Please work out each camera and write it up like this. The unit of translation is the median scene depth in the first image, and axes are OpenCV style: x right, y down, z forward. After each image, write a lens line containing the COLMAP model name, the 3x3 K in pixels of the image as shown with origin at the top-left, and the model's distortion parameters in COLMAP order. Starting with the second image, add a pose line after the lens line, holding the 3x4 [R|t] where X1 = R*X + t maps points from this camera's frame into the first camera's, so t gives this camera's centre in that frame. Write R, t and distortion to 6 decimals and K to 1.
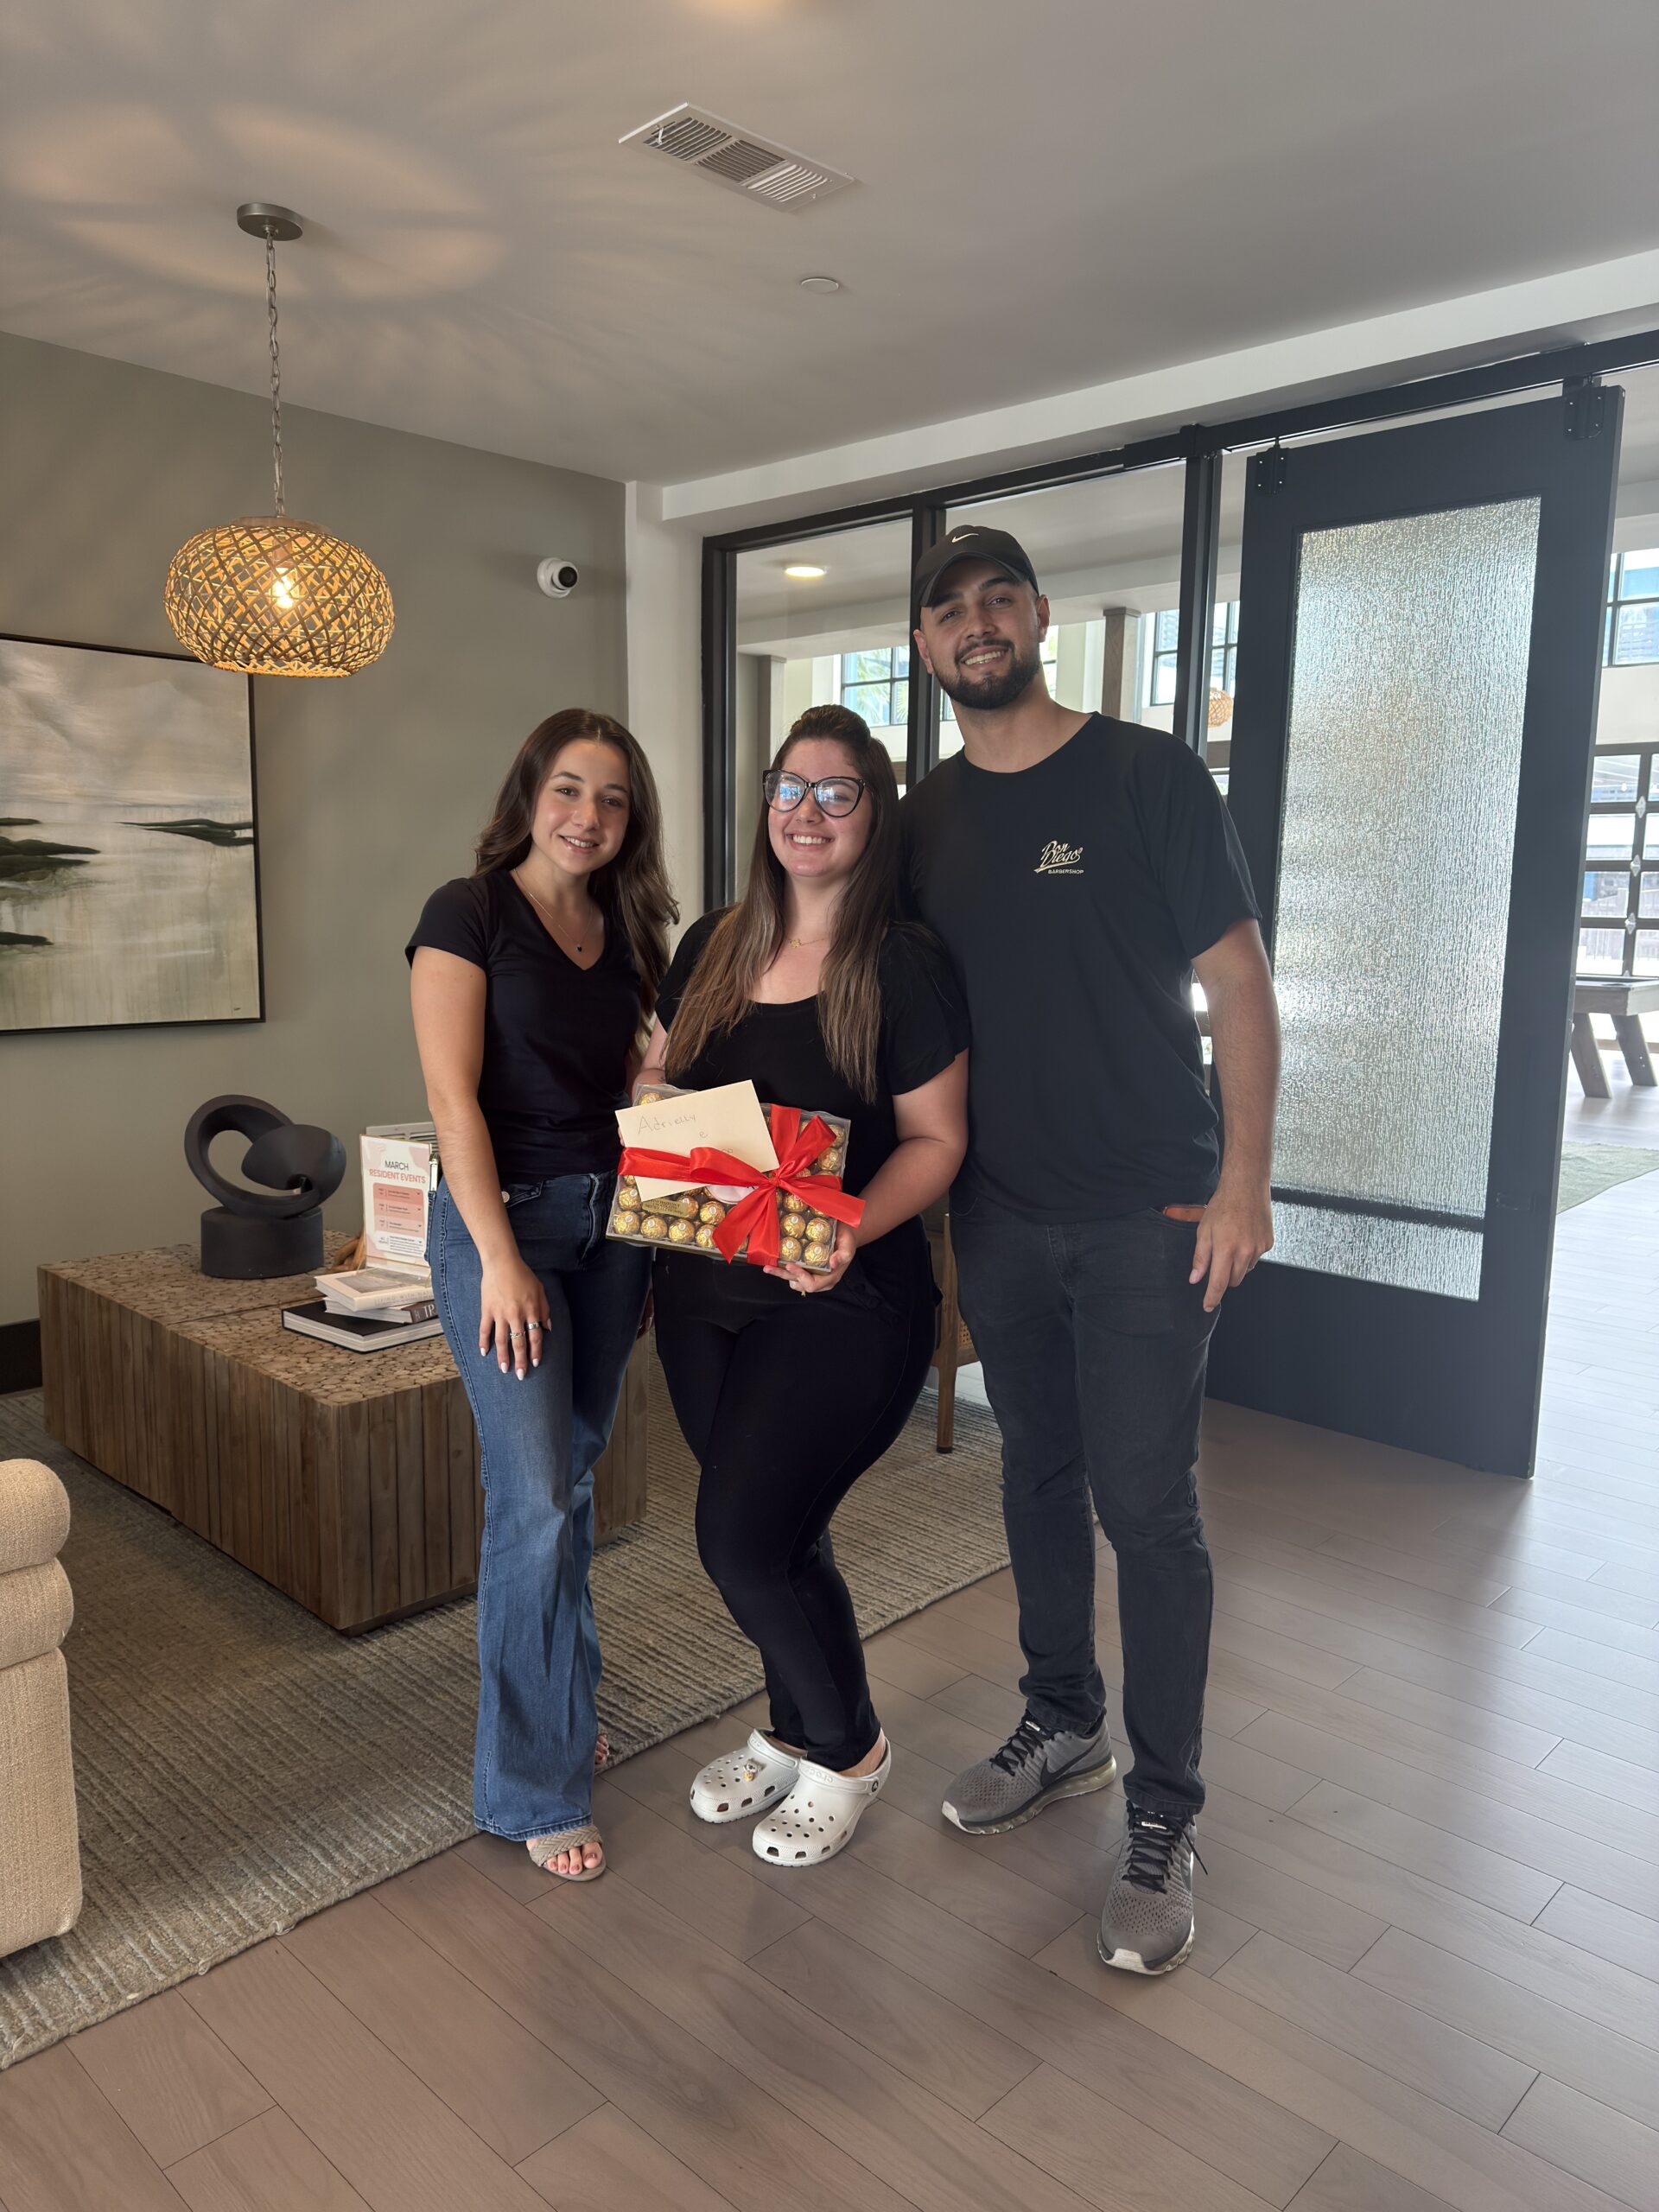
lens RADIAL K [[1536.0, 0, 765.5], [0, 1536.0, 1101.9], [0, 0, 1]] dist [0.035937, -0.001843]
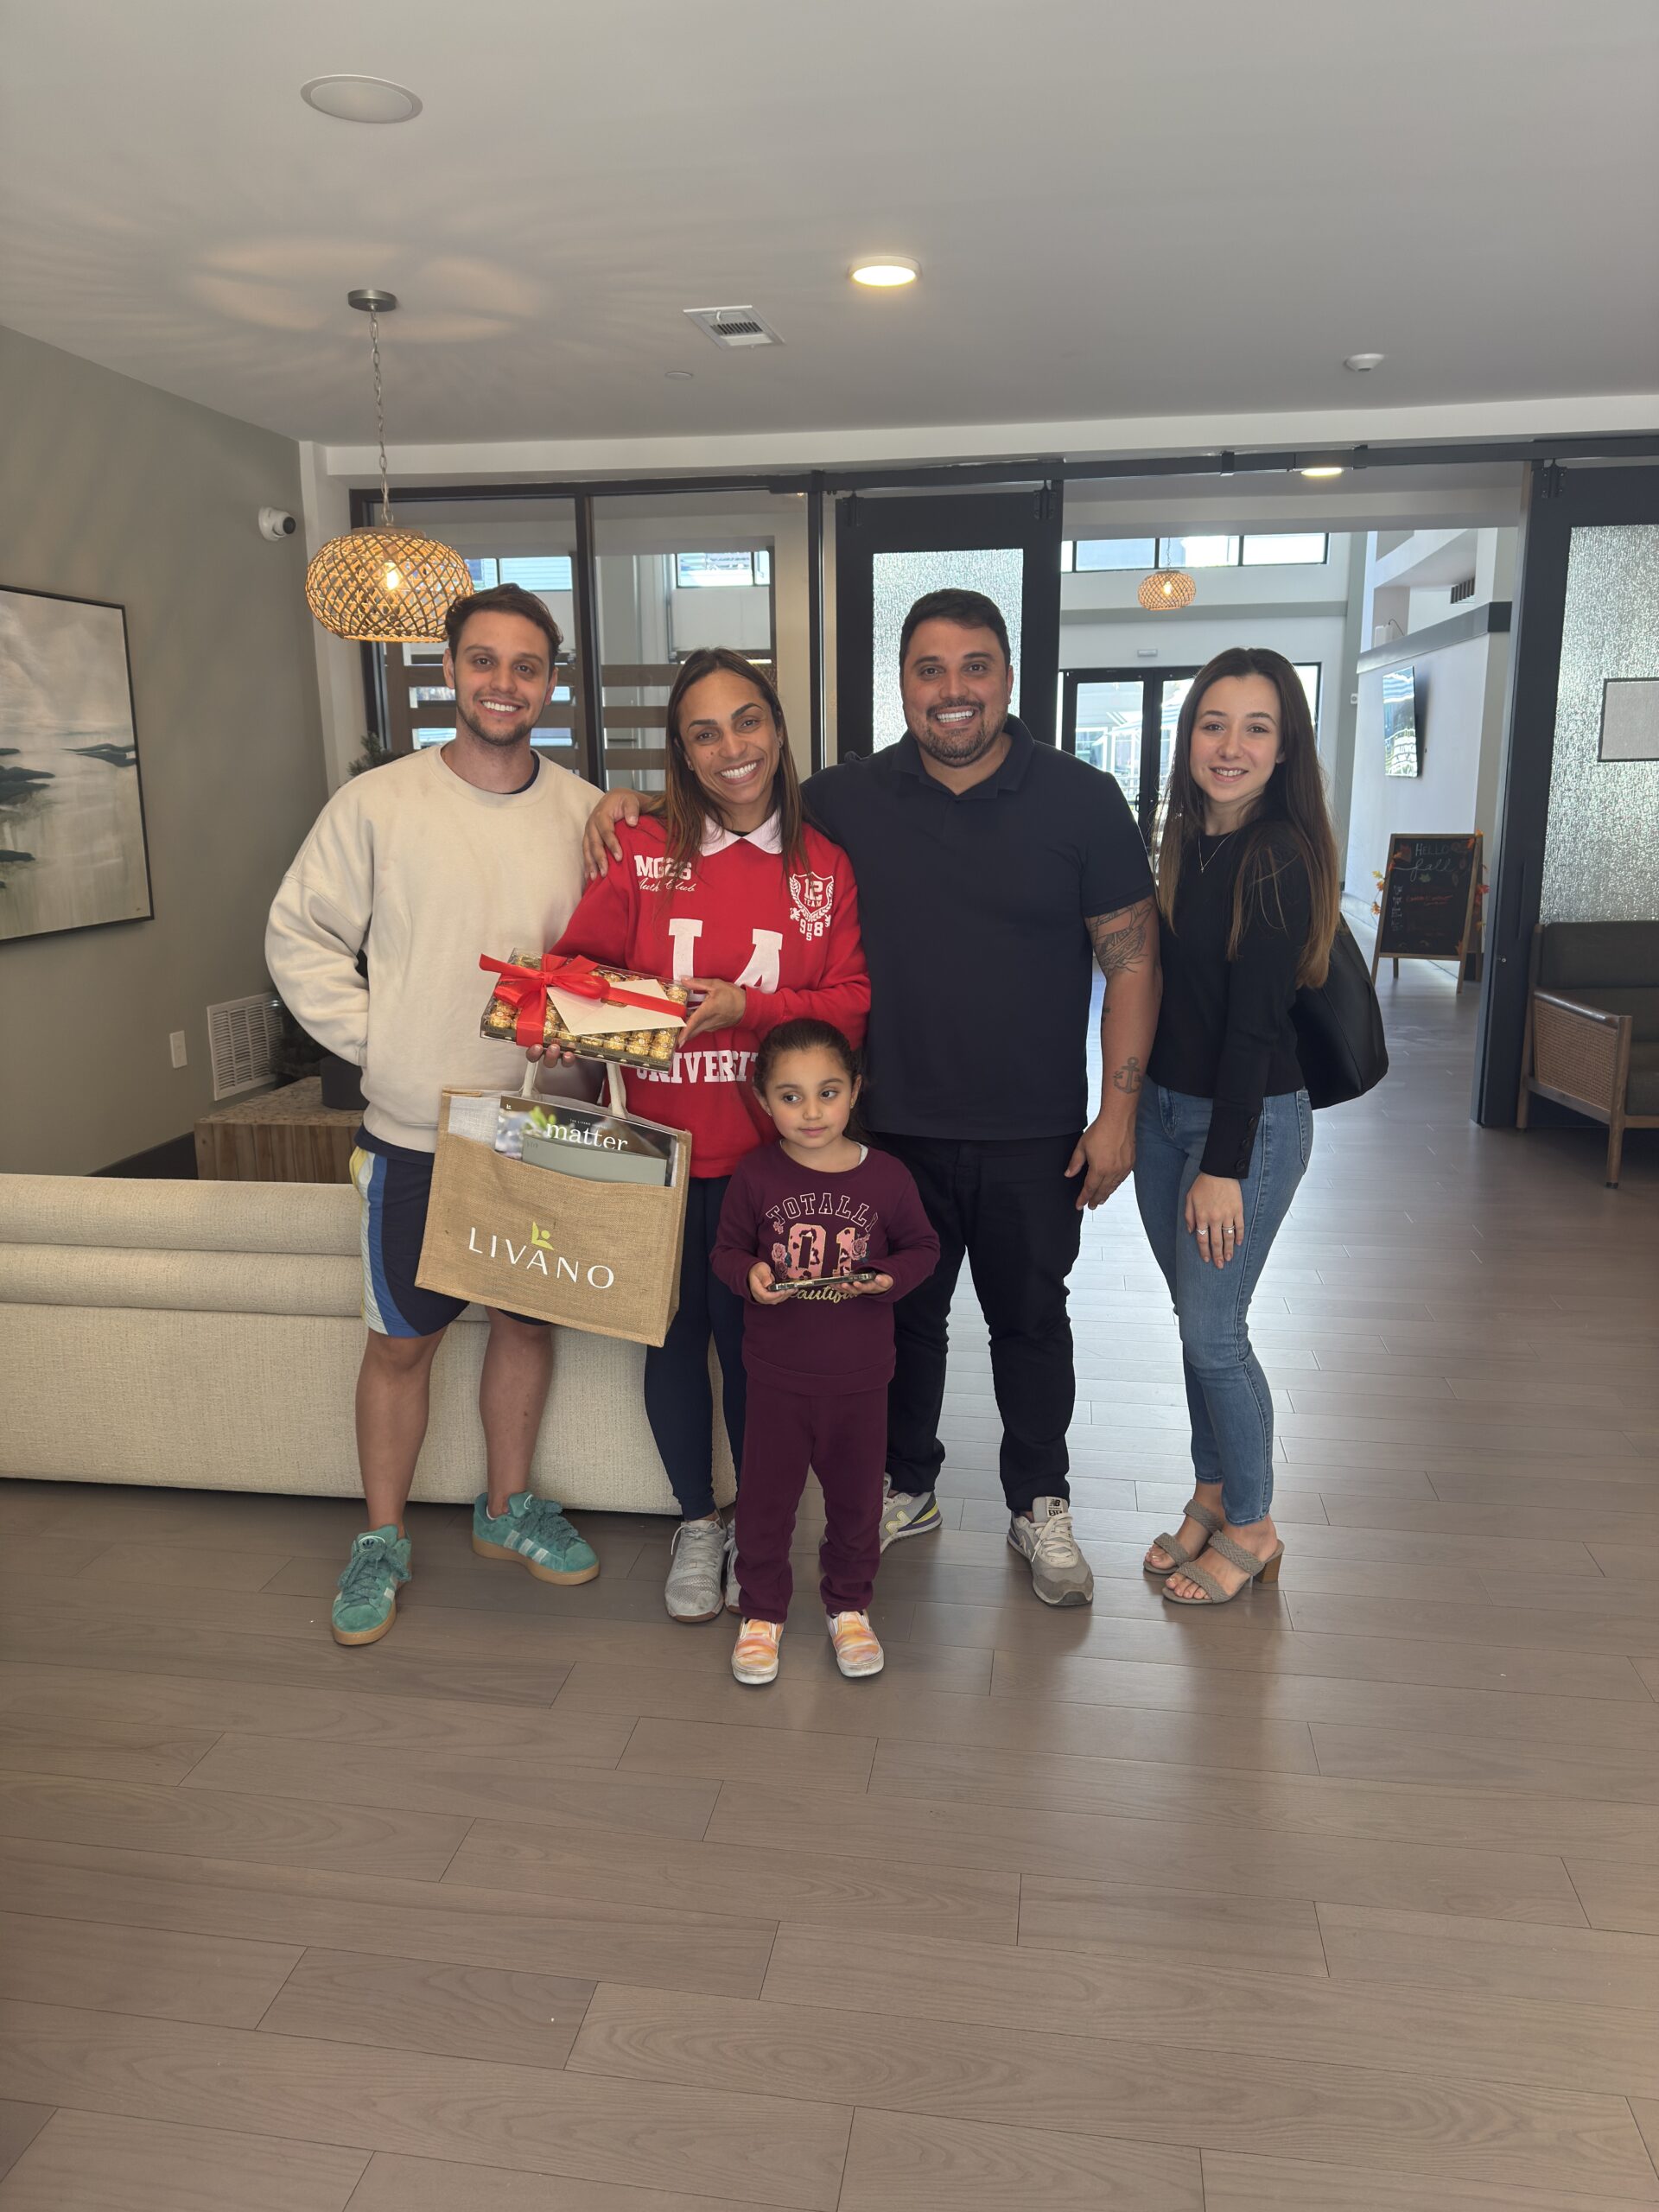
lens RADIAL K [[1536.0, 0, 765.5], [0, 1536.0, 1101.9], [0, 0, 1]] dist [0.035937, -0.001843]
pose [[0.832538, -0.141120, 0.535692, -0.661052], [0.099211, 0.989357, 0.106443, 0.006402], [-0.545012, -0.035471, 0.837677, -0.257064]]
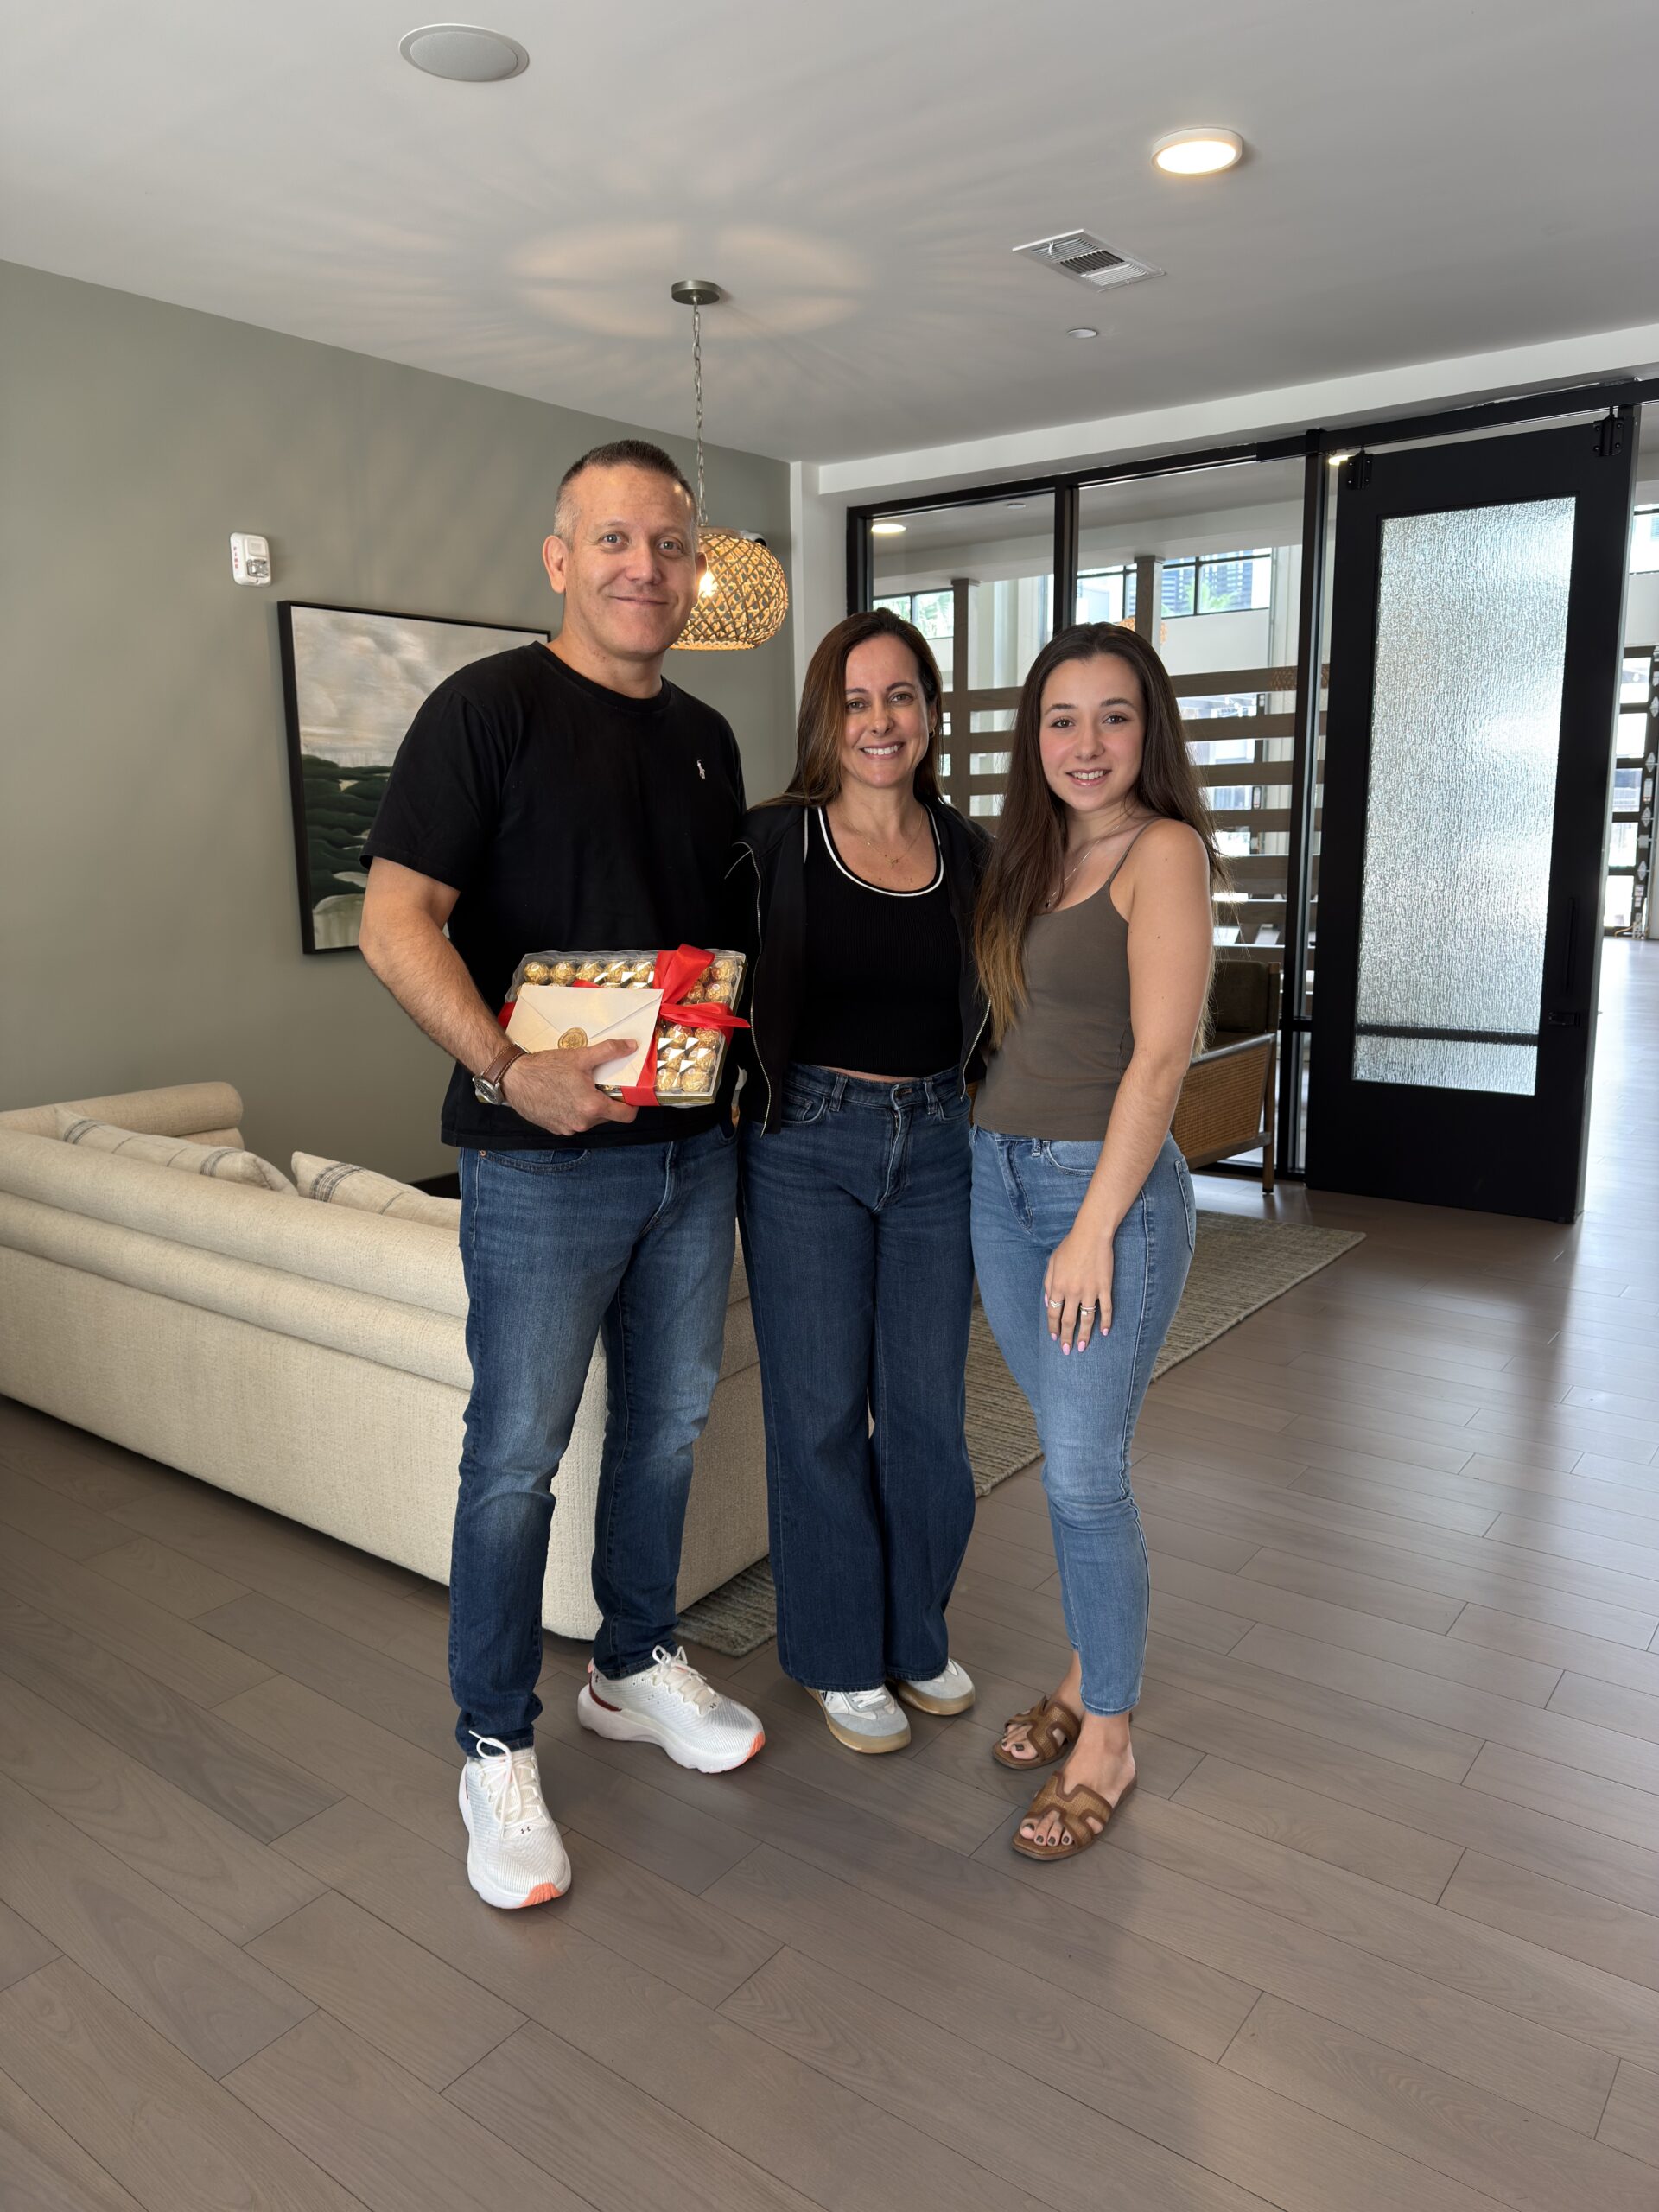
lens RADIAL K [[1533.5, 0, 829.5], [0, 1533.5, 1106.0], [0, 0, 1]] dist [0.038820, -0.006411]
pose [[0.988912, -0.059495, 0.136066, -0.331154], [0.052425, 0.997111, 0.054974, 0.031273], [-0.138943, -0.047231, 0.989173, -0.244529]]
